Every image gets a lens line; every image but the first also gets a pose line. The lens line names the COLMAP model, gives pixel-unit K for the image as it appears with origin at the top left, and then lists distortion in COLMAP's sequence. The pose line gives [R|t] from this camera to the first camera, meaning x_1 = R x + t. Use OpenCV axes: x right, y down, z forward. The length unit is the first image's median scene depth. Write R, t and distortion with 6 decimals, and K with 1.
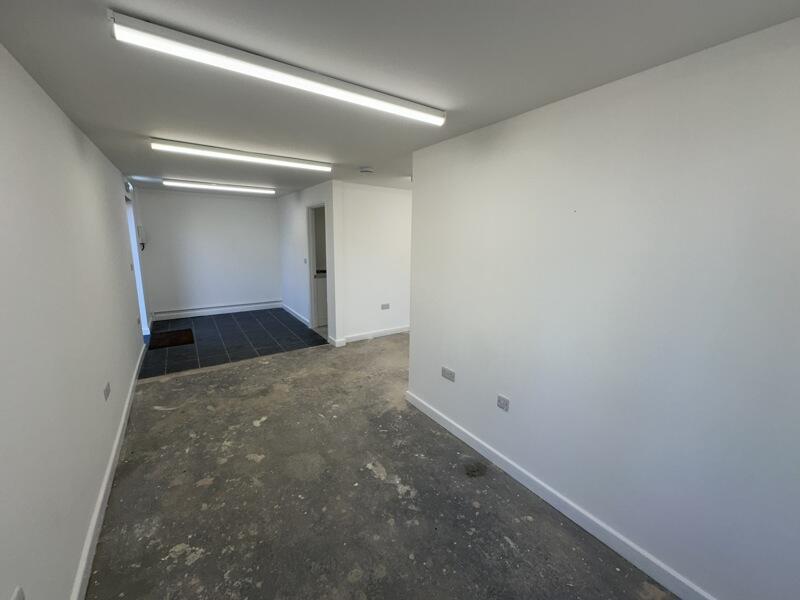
lens RADIAL K [[319.2, 0, 401.7], [0, 319.2, 301.9], [0, 0, 1]] dist [-0.001004, -0.000266]
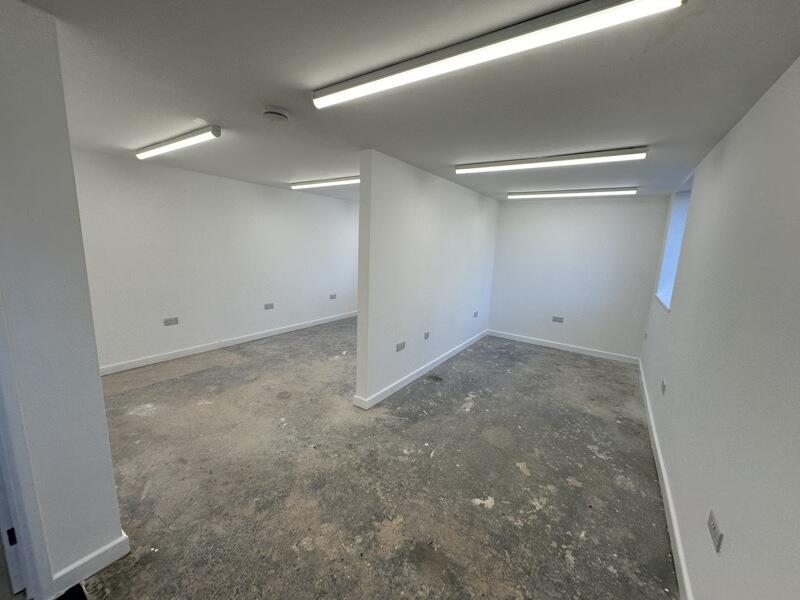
lens RADIAL K [[319.2, 0, 399.6], [0, 319.2, 298.9], [0, 0, 1]] dist [-0.001004, -0.000266]
pose [[-0.357446, -0.194446, 0.913468, -1.052038], [0.135800, 0.956870, 0.256824, -0.304285], [-0.924008, 0.215850, -0.315624, 1.454653]]
